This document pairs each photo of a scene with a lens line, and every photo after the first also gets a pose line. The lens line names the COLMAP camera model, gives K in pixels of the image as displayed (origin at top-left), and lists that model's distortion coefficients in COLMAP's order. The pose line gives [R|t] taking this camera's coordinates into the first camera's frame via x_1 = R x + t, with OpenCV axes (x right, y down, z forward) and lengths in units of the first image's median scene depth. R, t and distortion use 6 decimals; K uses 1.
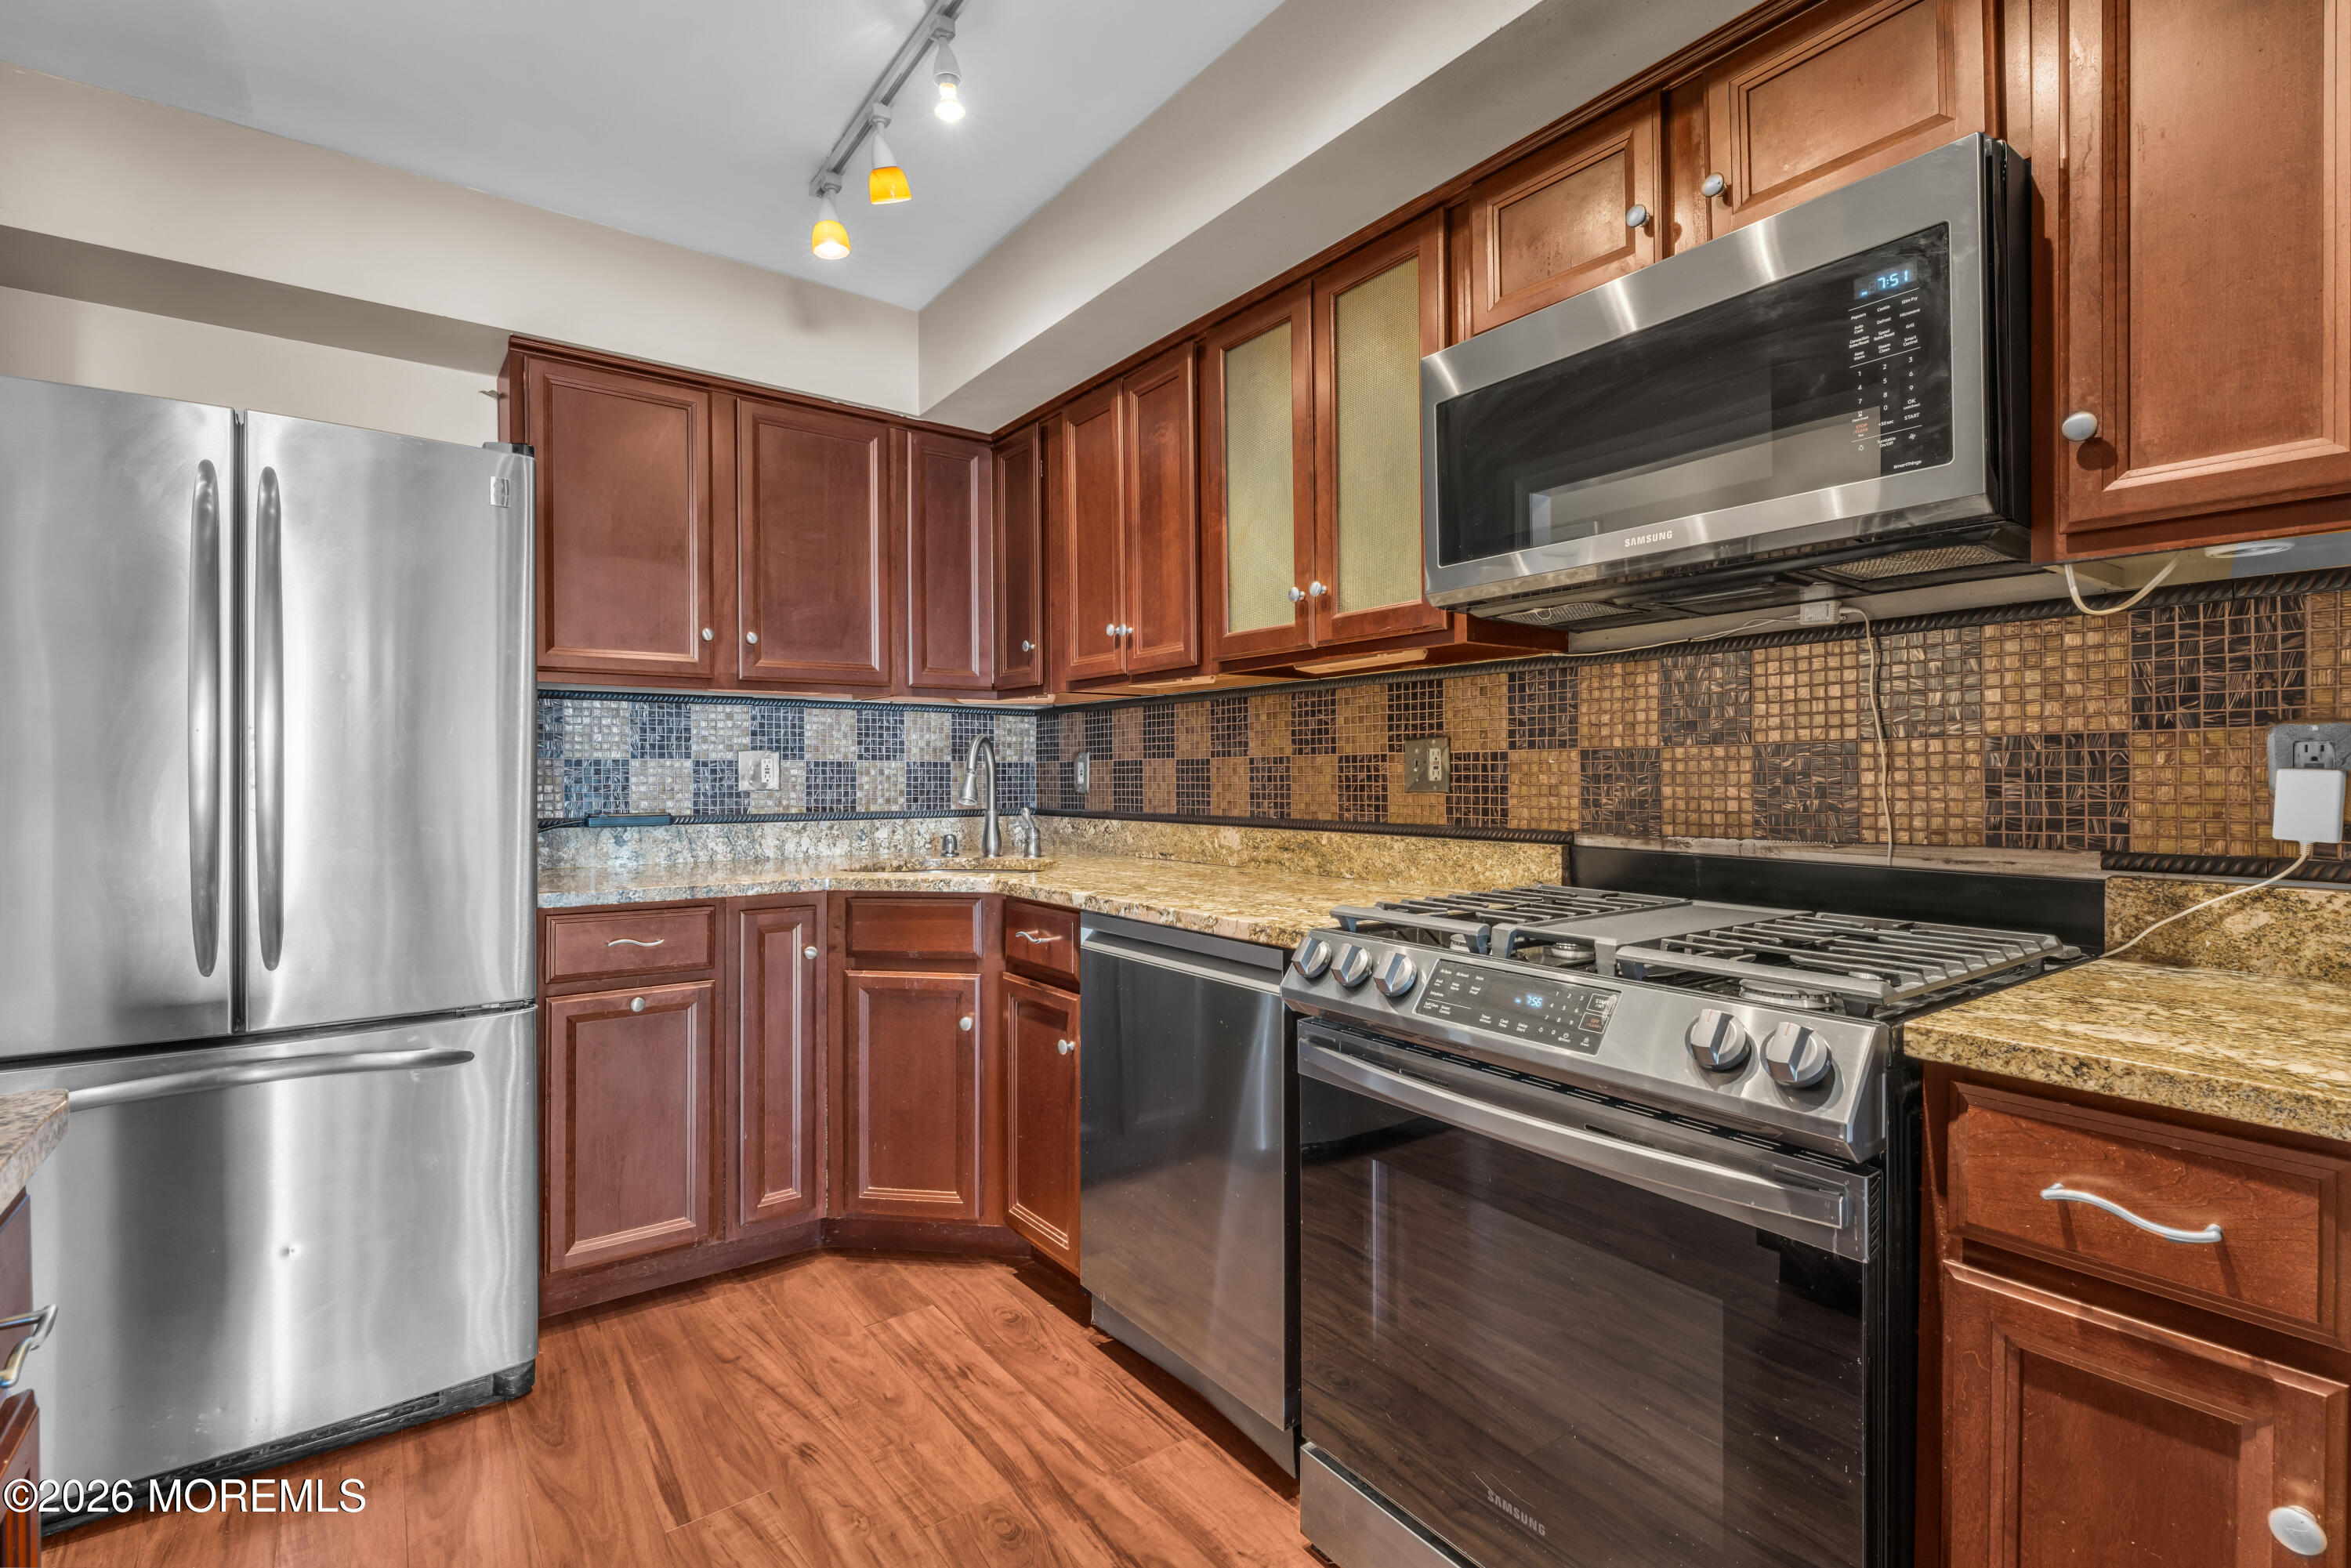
lens RADIAL K [[1099.5, 0, 1194.7], [0, 1099.5, 776.0], [0, 0, 1]] dist [-0.001622, -0.000487]
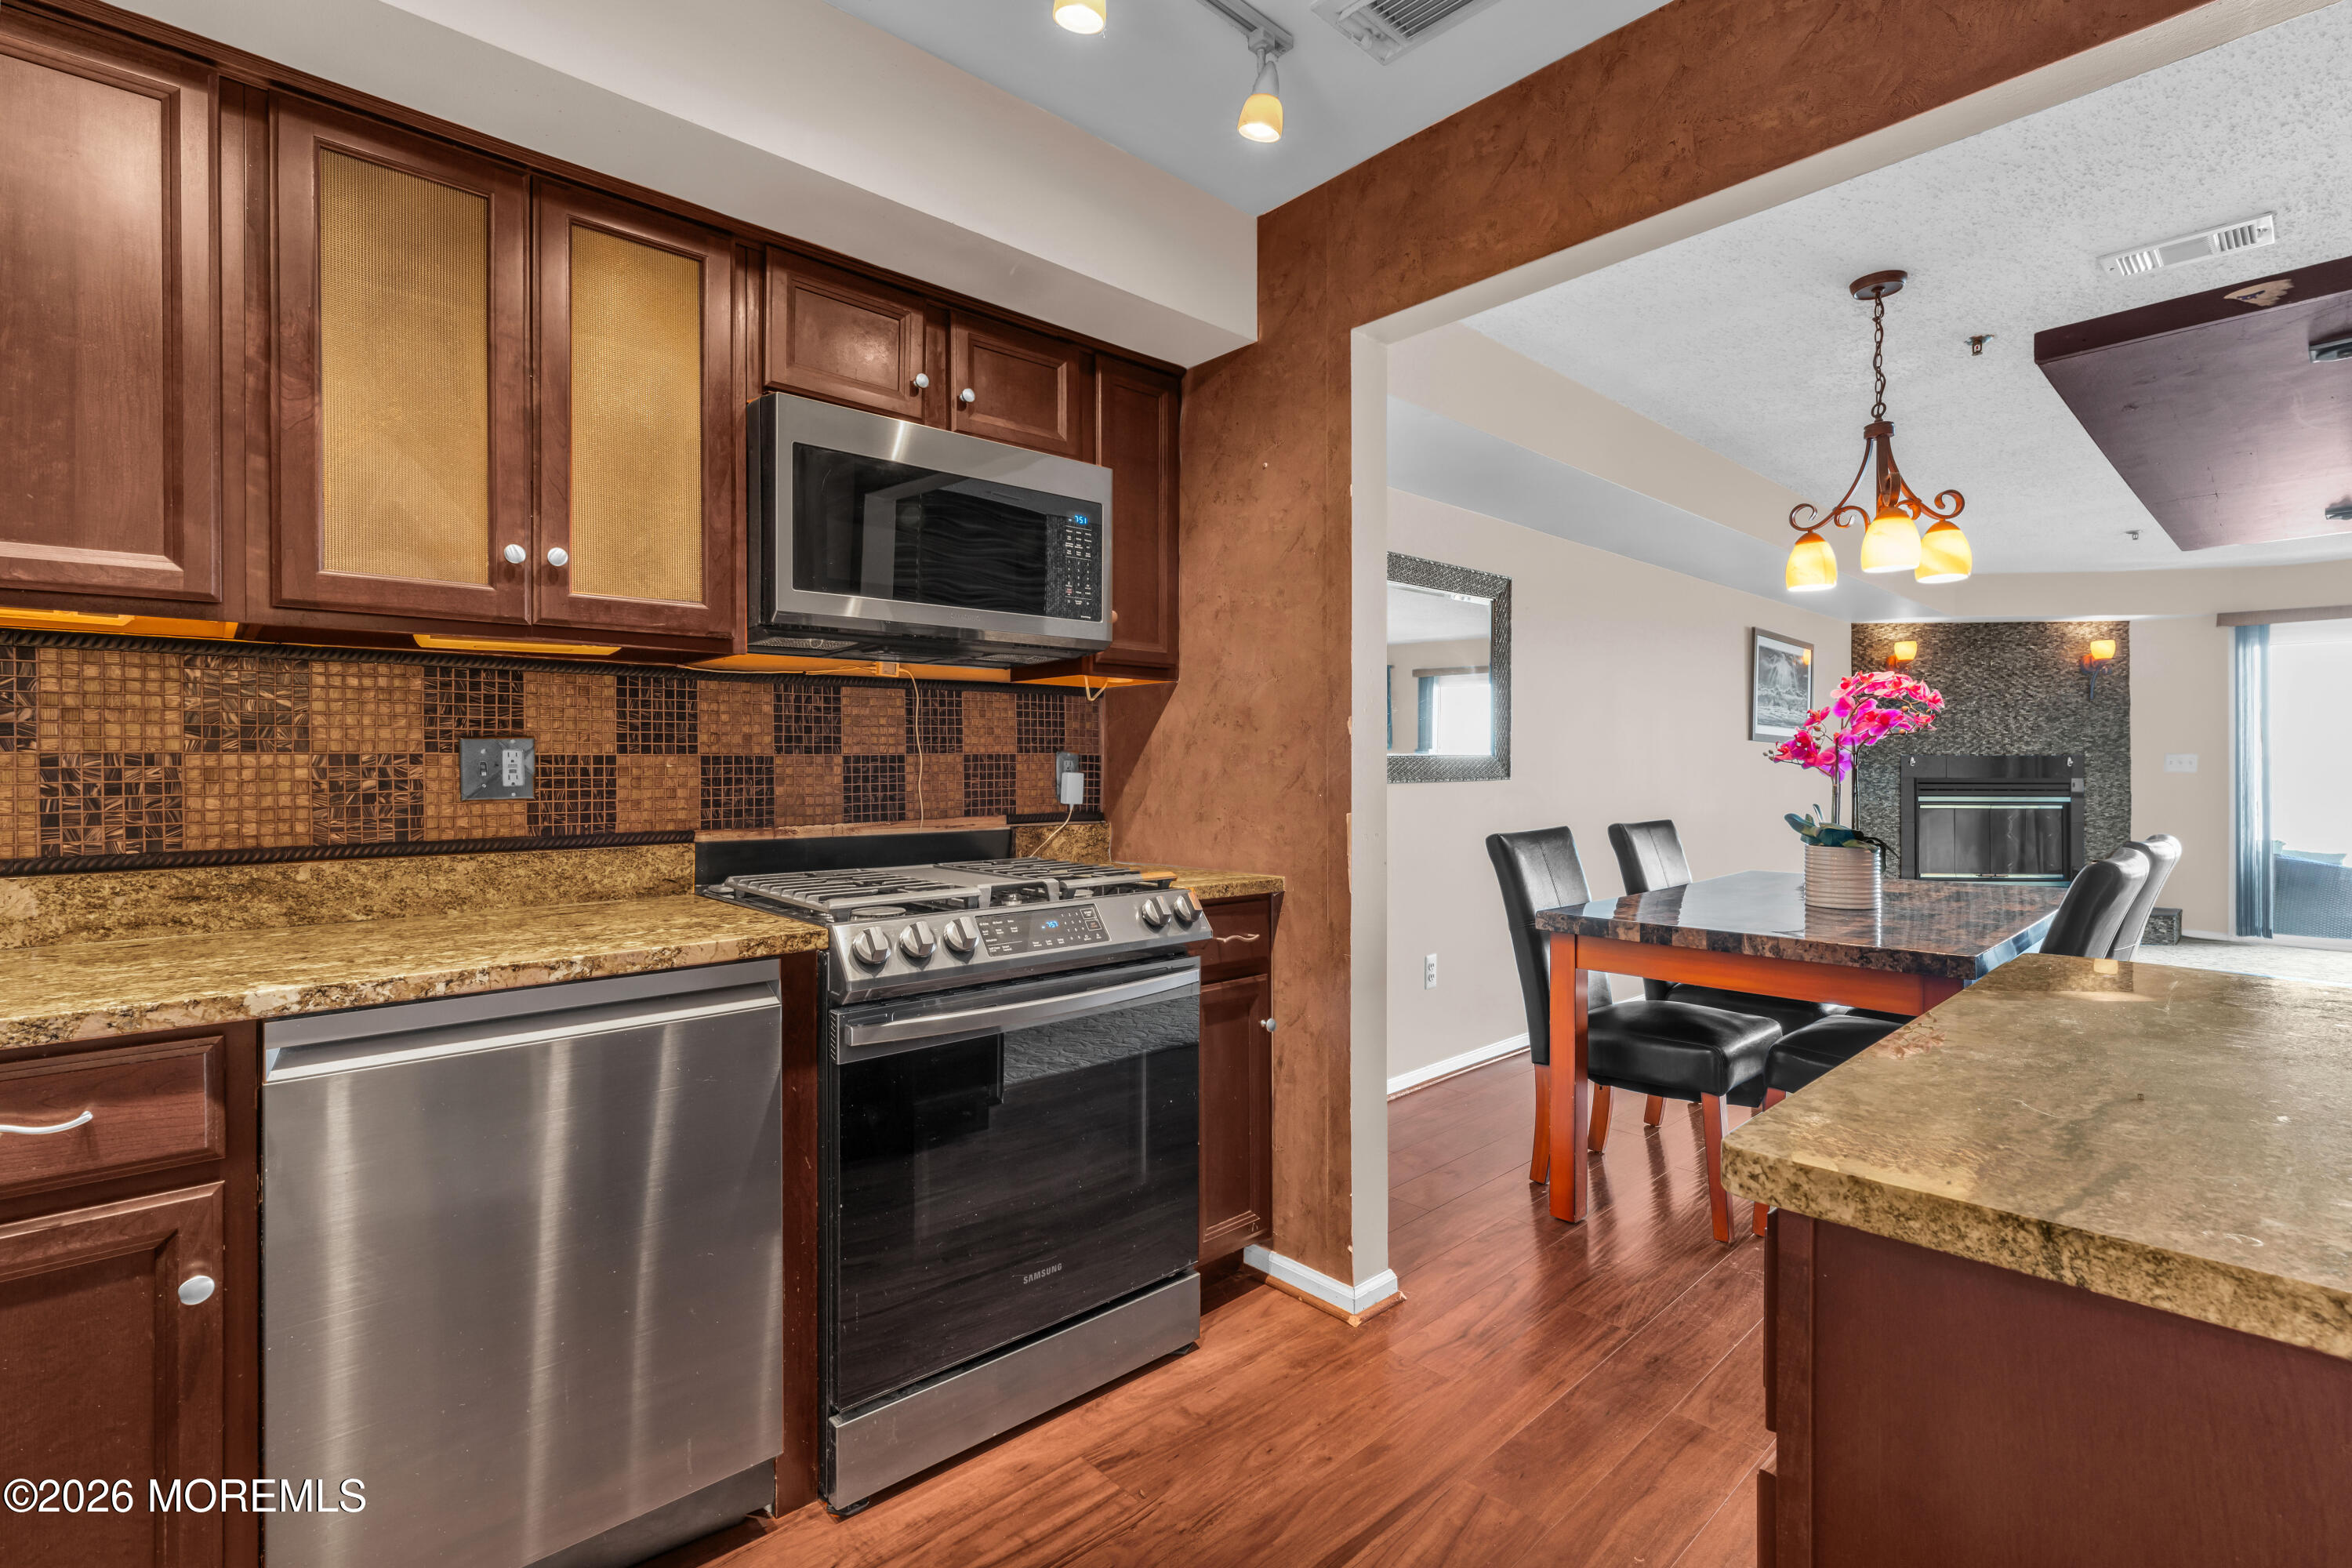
lens RADIAL K [[1100.0, 0, 1160.9], [0, 1100.0, 760.1], [0, 0, 1]] dist [-0.001622, -0.000487]
pose [[-0.098825, 0.010165, 0.995053, -0.678591], [0.006839, 0.999931, -0.009536, -0.004728], [-0.995081, 0.005863, -0.098888, 0.552193]]
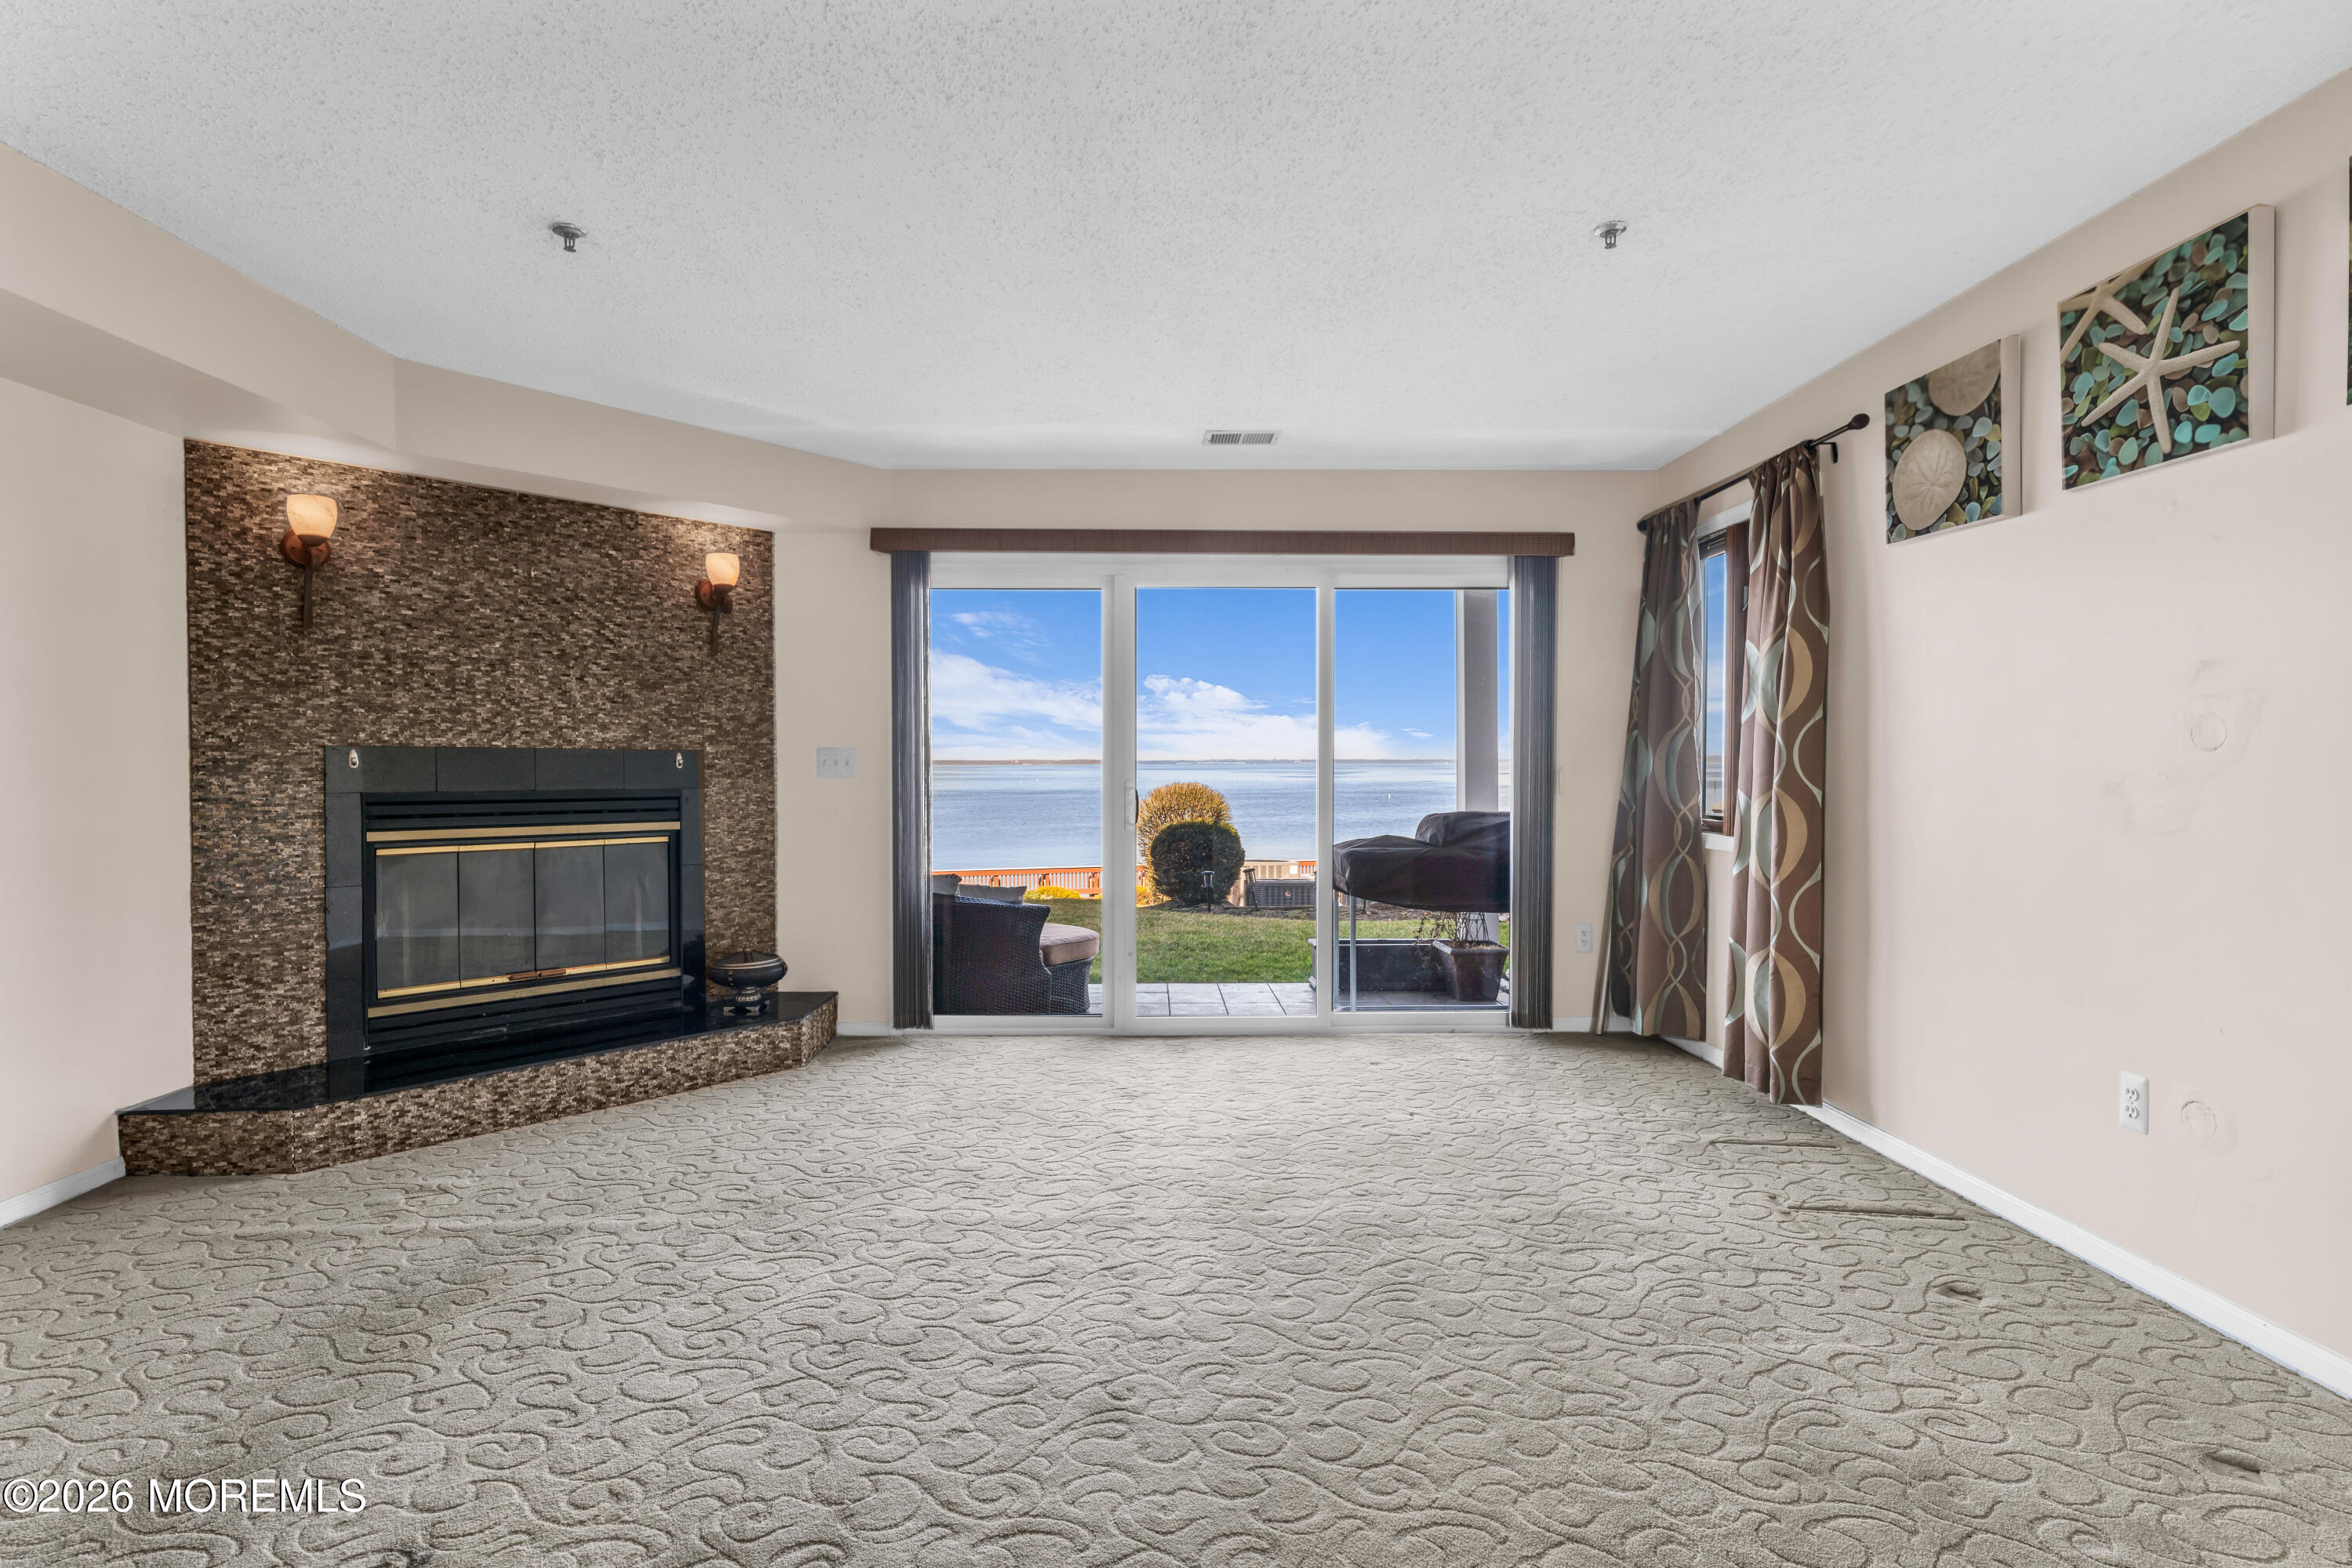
lens RADIAL K [[1100.0, 0, 1161.1], [0, 1100.0, 785.0], [0, 0, 1]] dist [-0.001622, -0.000487]
pose [[-0.803392, -0.004662, 0.595432, 0.445900], [0.009129, 0.999755, 0.020145, -0.000781], [-0.595381, 0.021620, -0.803153, -1.319874]]
